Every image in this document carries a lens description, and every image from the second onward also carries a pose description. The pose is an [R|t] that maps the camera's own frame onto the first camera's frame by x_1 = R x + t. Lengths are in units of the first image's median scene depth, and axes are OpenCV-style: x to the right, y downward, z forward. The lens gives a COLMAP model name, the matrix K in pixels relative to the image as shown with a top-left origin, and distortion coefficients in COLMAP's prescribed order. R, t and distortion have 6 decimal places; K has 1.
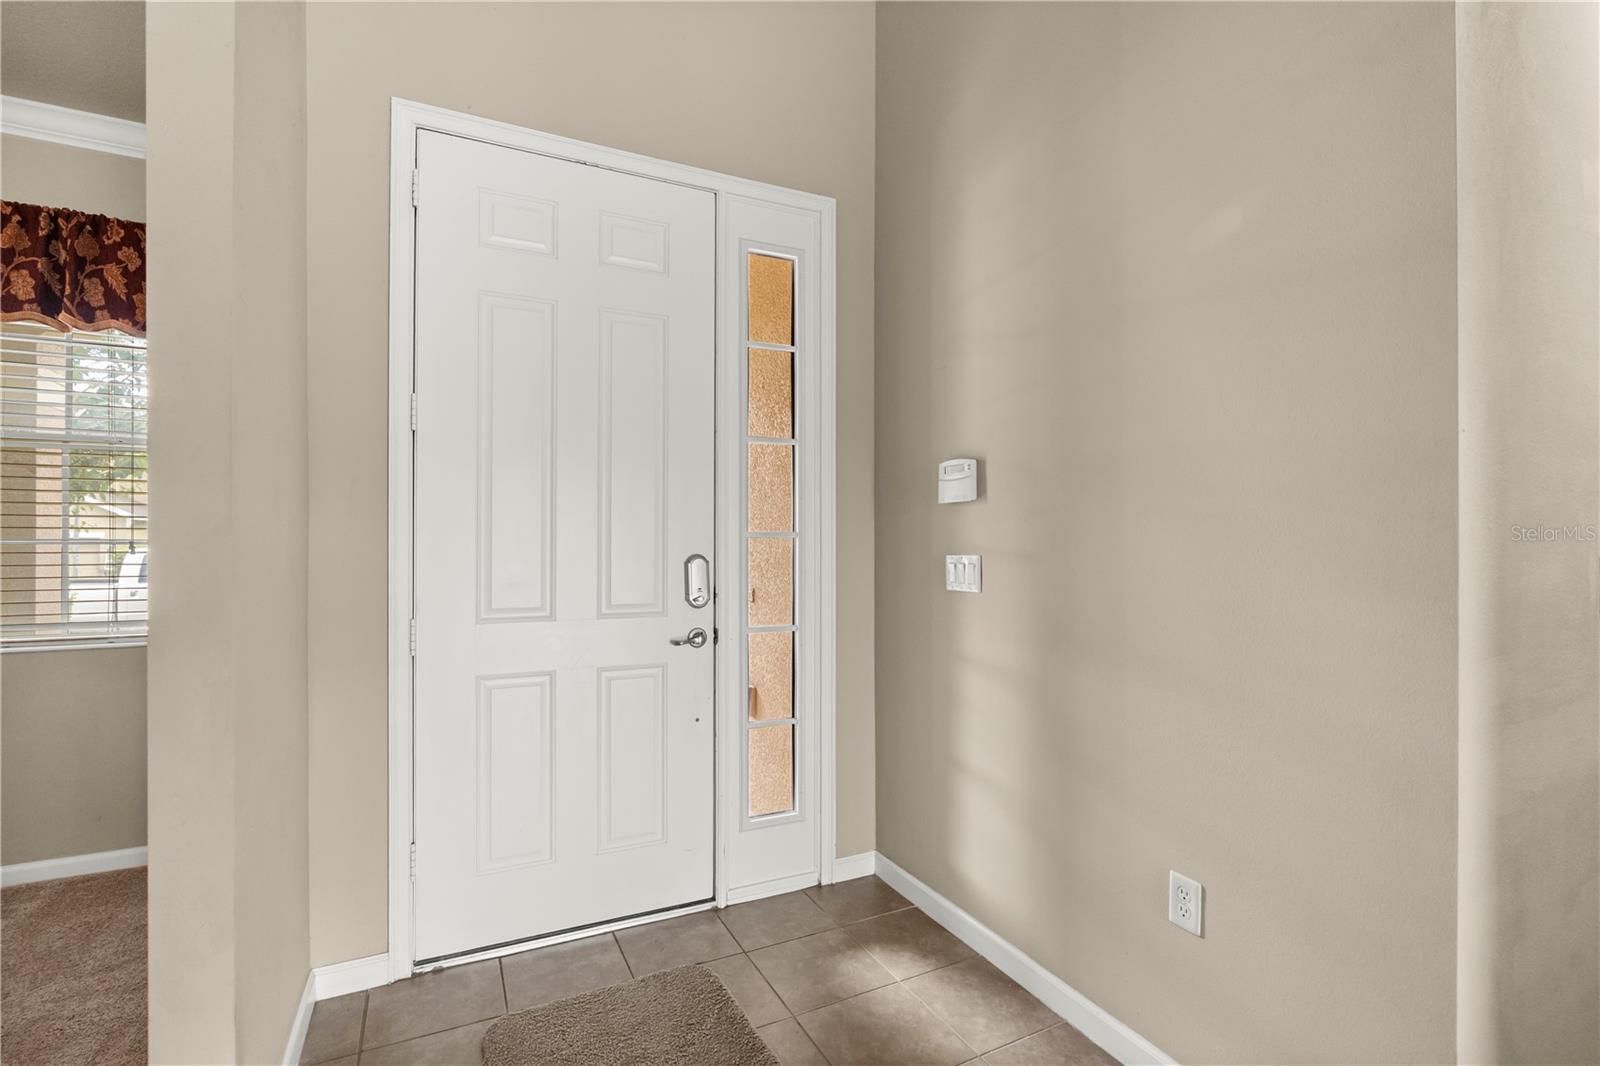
lens RADIAL K [[720.7, 0, 794.8], [0, 720.7, 537.0], [0, 0, 1]] dist [-0.008820, 0.002045]
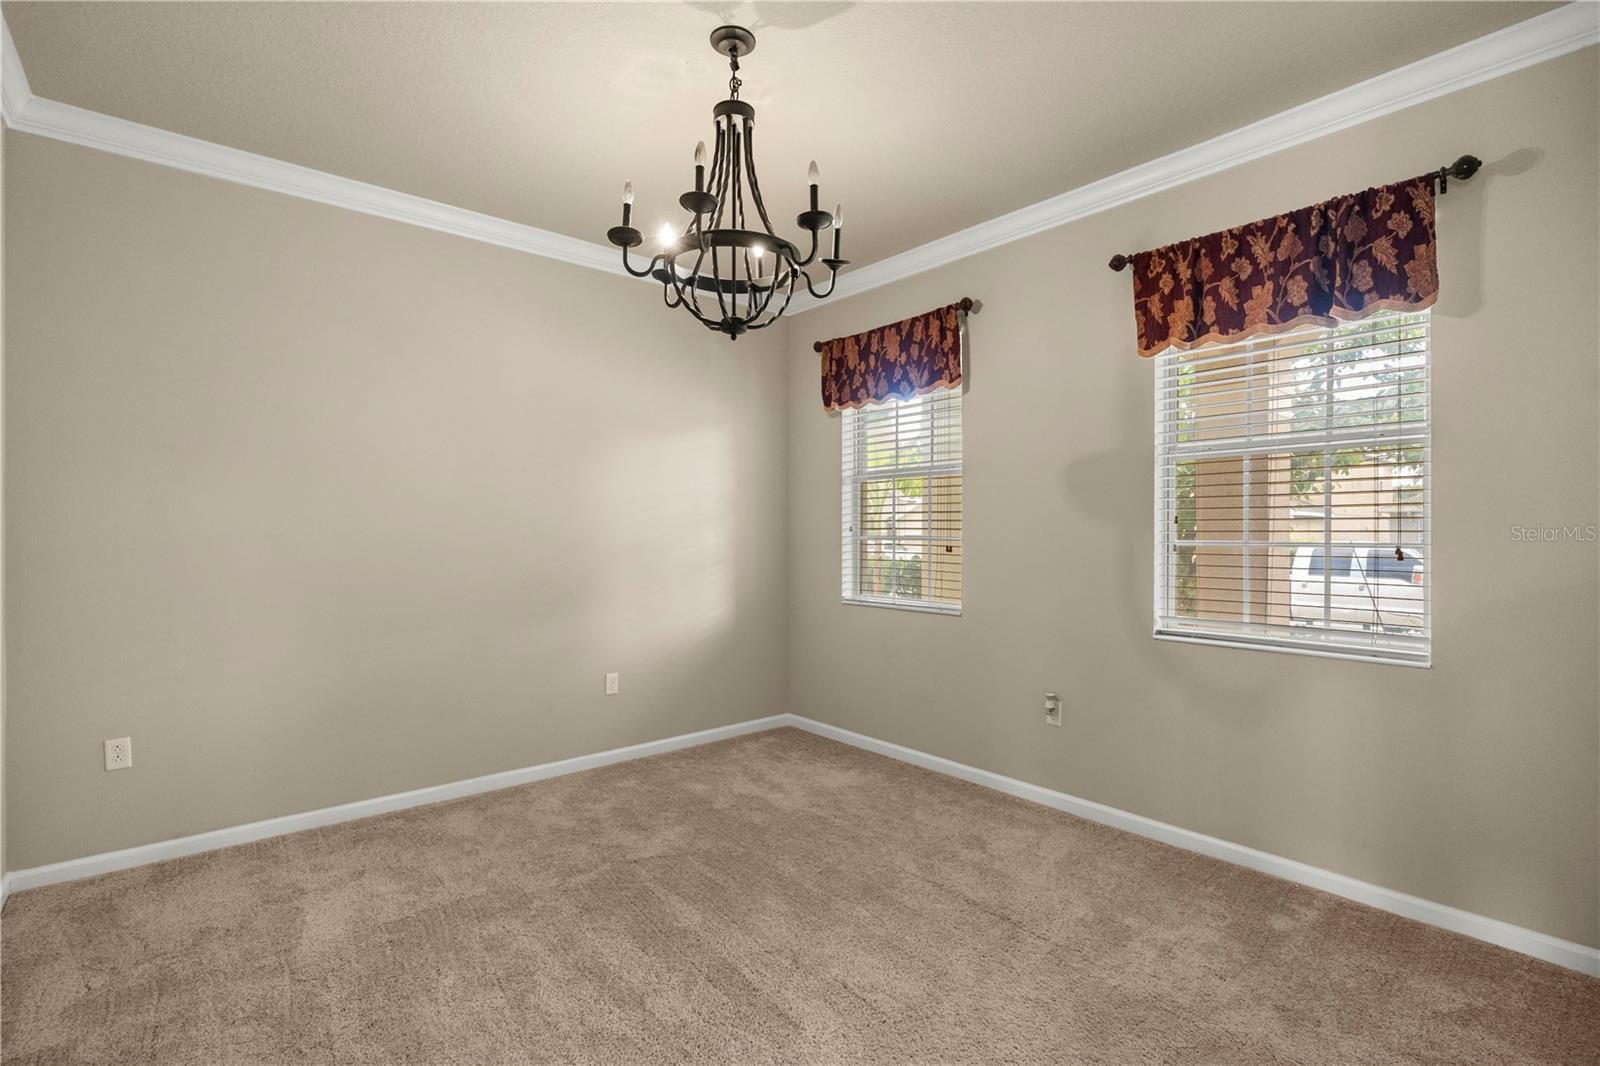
lens RADIAL K [[720.7, 0, 798.6], [0, 720.7, 531.0], [0, 0, 1]] dist [-0.008820, 0.002045]
pose [[0.224606, -0.001657, -0.974448, -0.244568], [0.002980, 0.999995, -0.001013, -0.014403], [0.974445, -0.002676, 0.224610, 0.083566]]
